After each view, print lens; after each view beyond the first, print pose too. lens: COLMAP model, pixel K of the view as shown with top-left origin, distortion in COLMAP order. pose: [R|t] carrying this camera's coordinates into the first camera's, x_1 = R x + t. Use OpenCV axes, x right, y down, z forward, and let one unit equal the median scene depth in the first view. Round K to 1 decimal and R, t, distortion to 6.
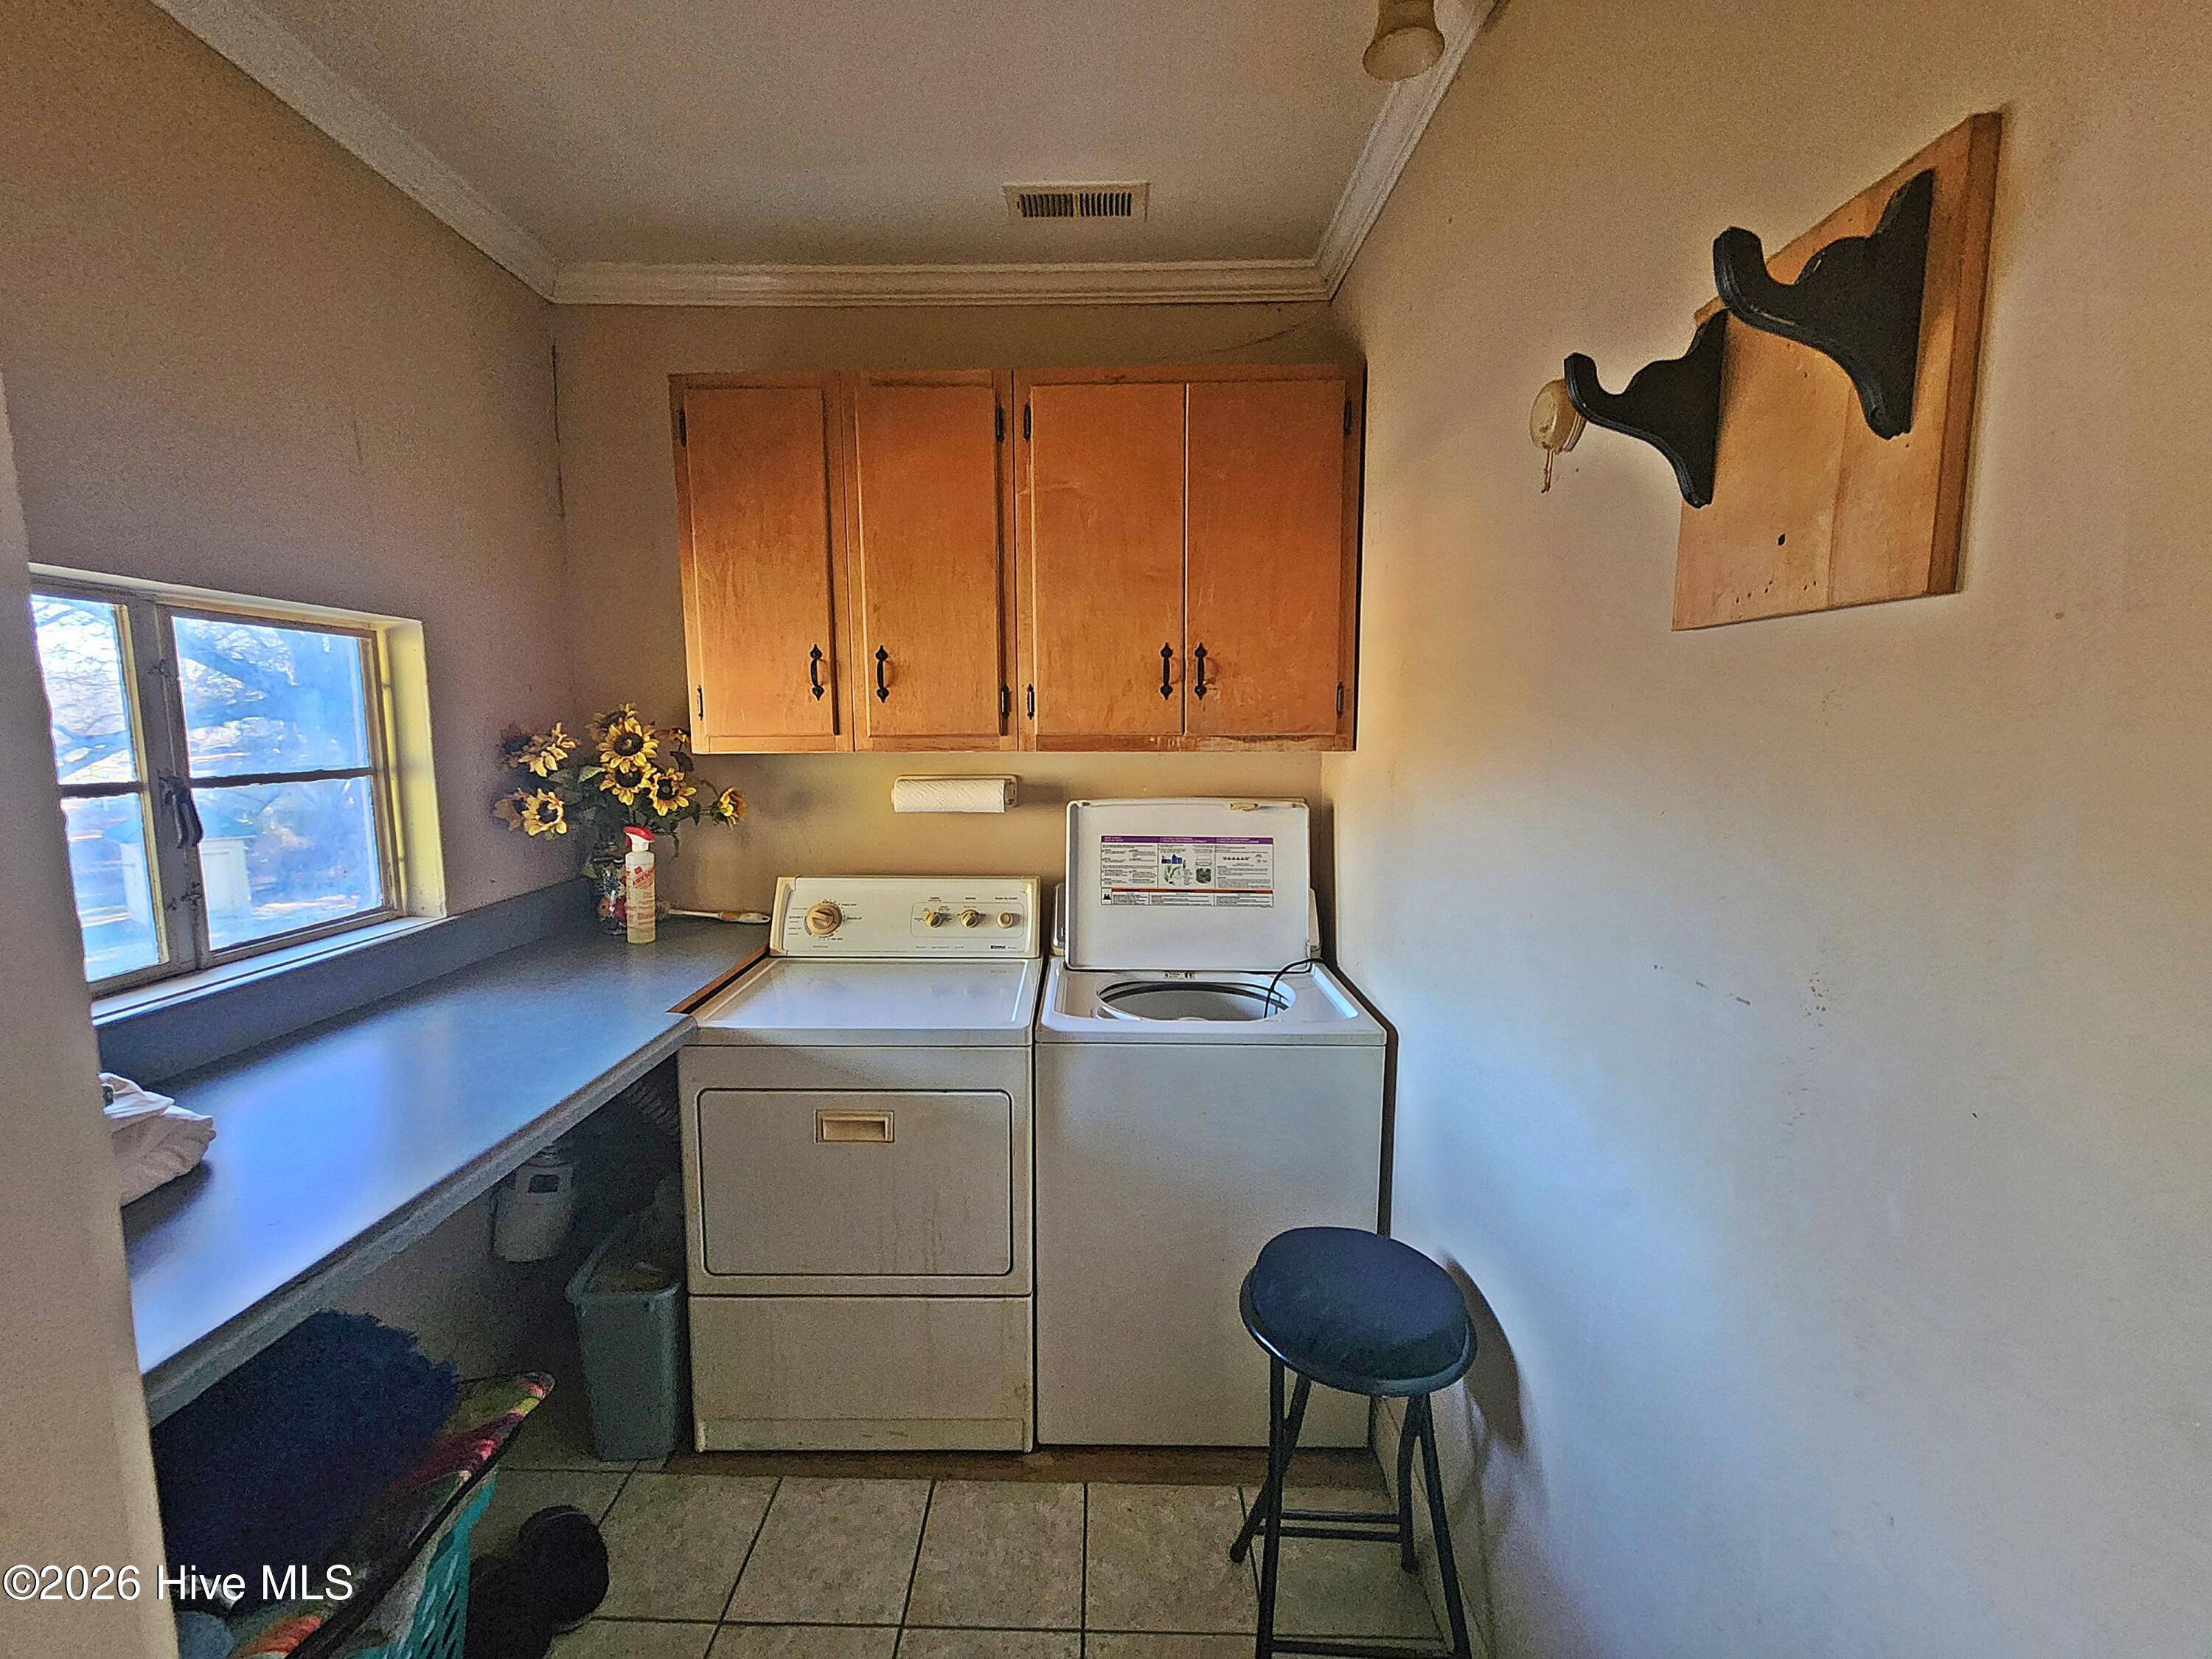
lens RADIAL K [[921.5, 0, 1075.5], [0, 921.5, 828.7], [0, 0, 1]] dist [-0.002284, -0.000497]
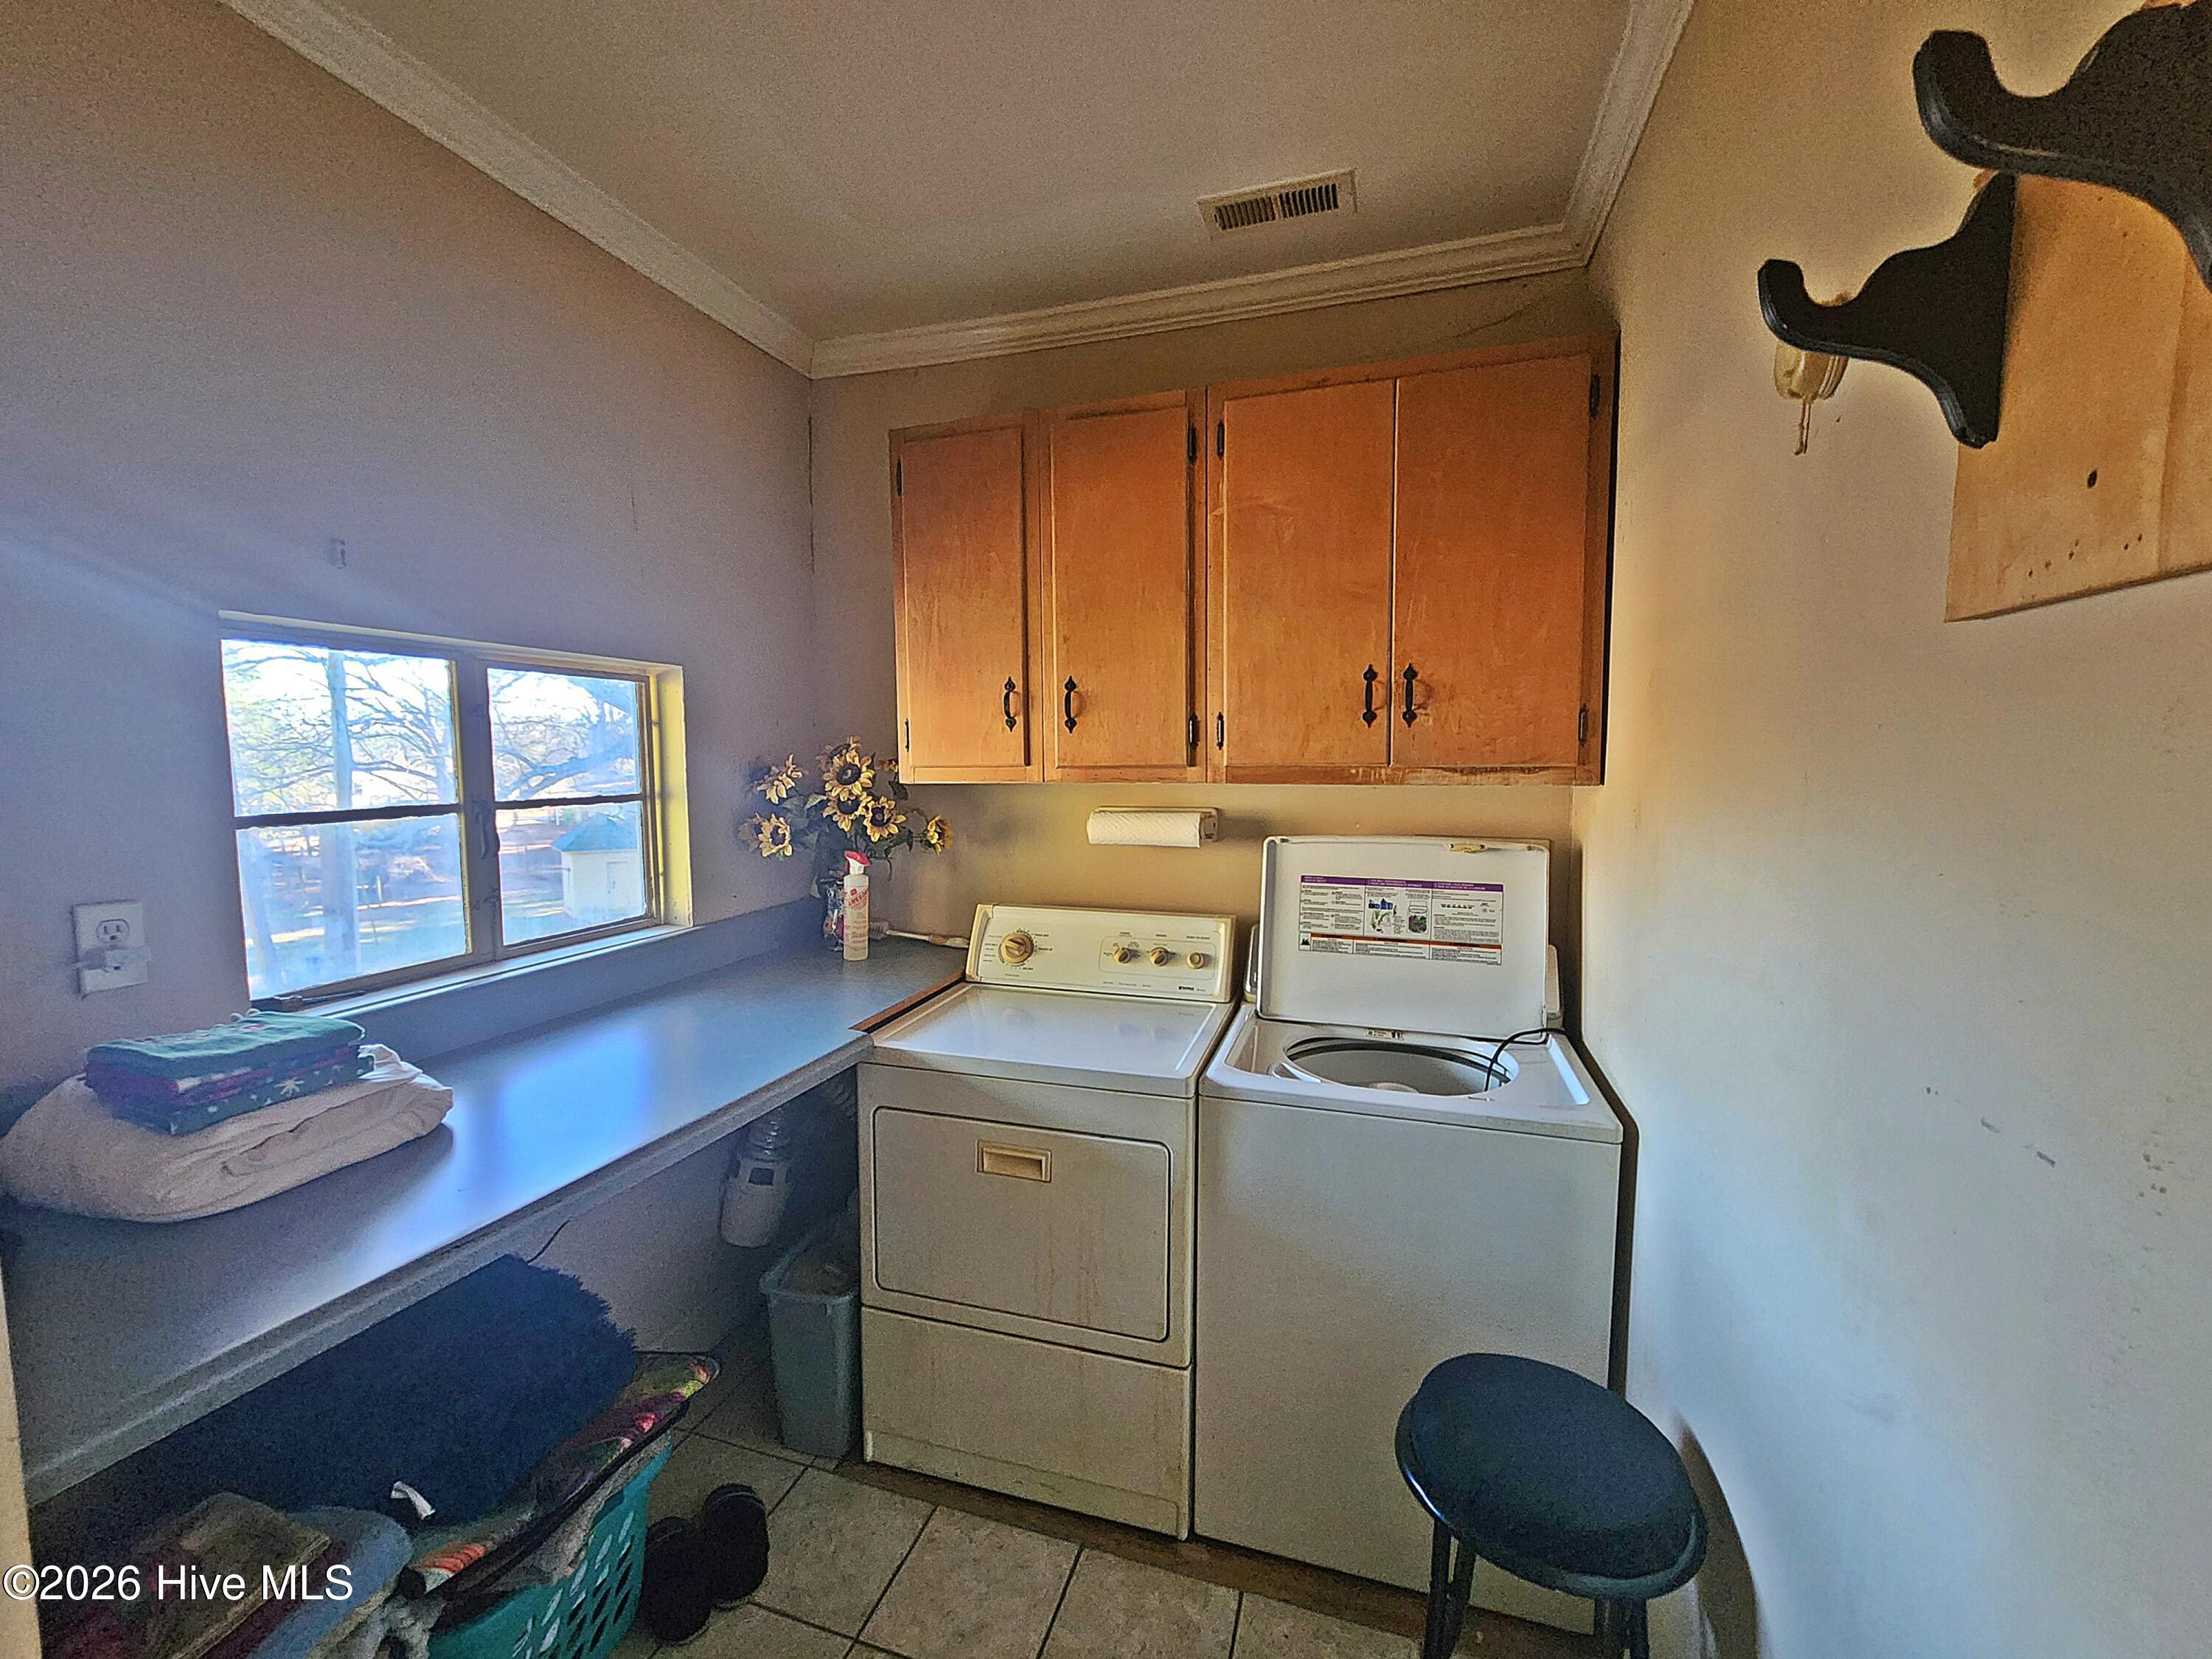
lens RADIAL K [[921.5, 0, 1099.9], [0, 921.5, 829.9], [0, 0, 1]] dist [-0.002284, -0.000497]
pose [[0.954901, 0.021152, -0.296168, 0.126576], [-0.030475, 0.999174, -0.026898, -0.007615], [0.295355, 0.034710, 0.954757, 0.068740]]
